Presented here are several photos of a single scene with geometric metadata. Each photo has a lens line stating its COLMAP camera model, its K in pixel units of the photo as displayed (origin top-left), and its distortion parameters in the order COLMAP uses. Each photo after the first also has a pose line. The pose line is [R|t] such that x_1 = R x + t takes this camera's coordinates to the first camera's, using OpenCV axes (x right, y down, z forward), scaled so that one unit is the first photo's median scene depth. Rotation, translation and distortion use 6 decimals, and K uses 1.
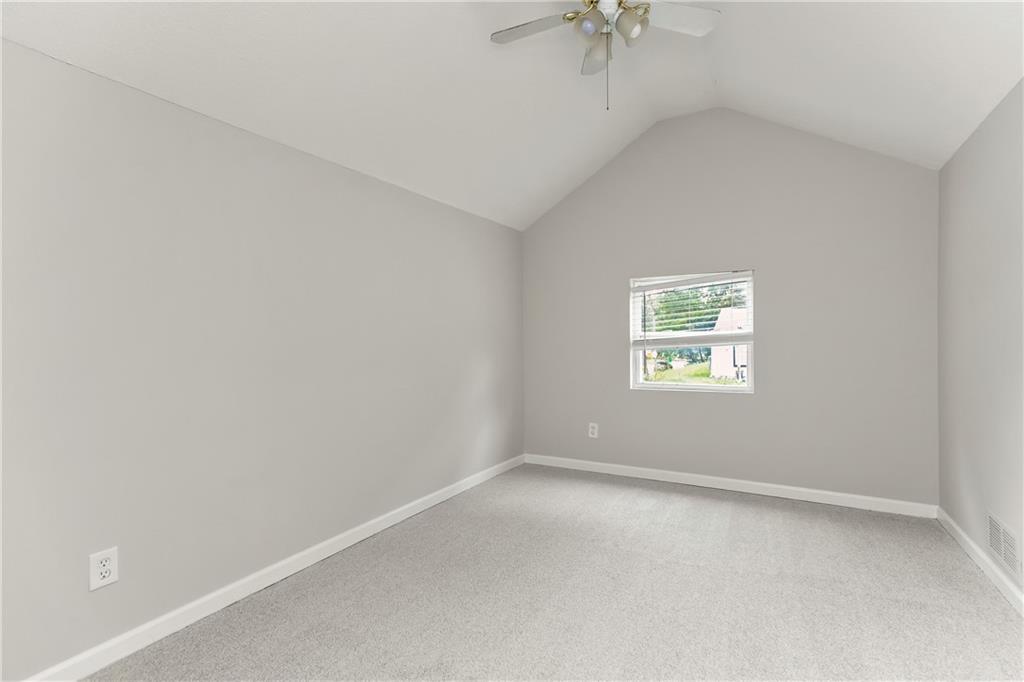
lens RADIAL K [[478.7, 0, 508.8], [0, 478.7, 342.8], [0, 0, 1]] dist [0.024344, 0.000133]
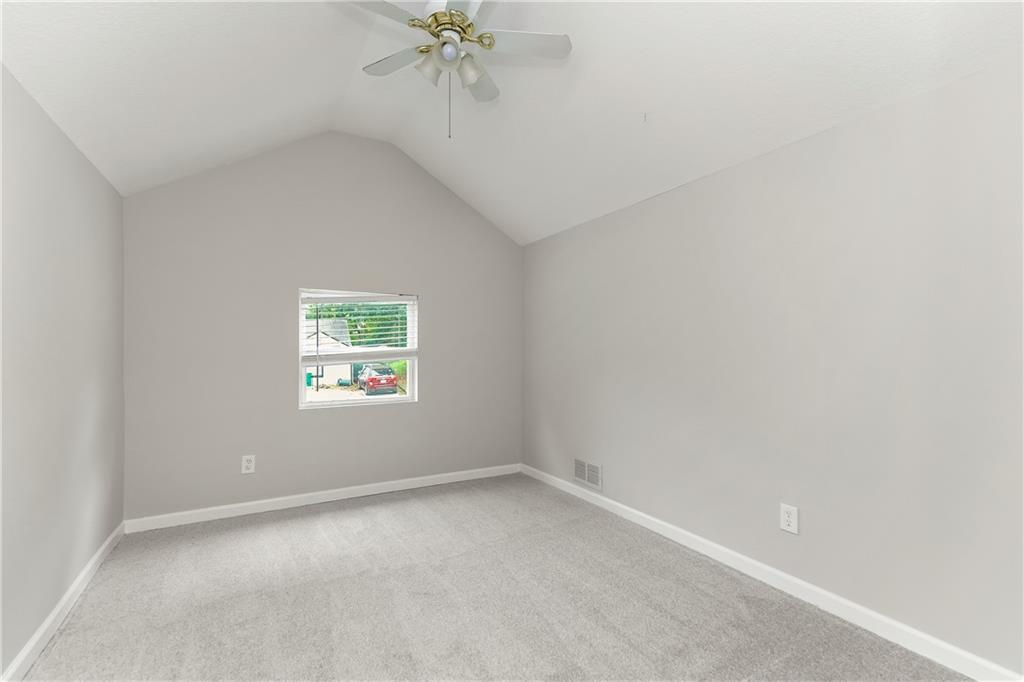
lens RADIAL K [[478.7, 0, 508.8], [0, 478.7, 342.8], [0, 0, 1]] dist [0.024344, 0.000133]
pose [[0.510601, 0.022712, 0.859518, -0.366979], [0.002429, 0.999609, -0.027856, -0.003392], [-0.859814, 0.016311, 0.510346, 0.212189]]
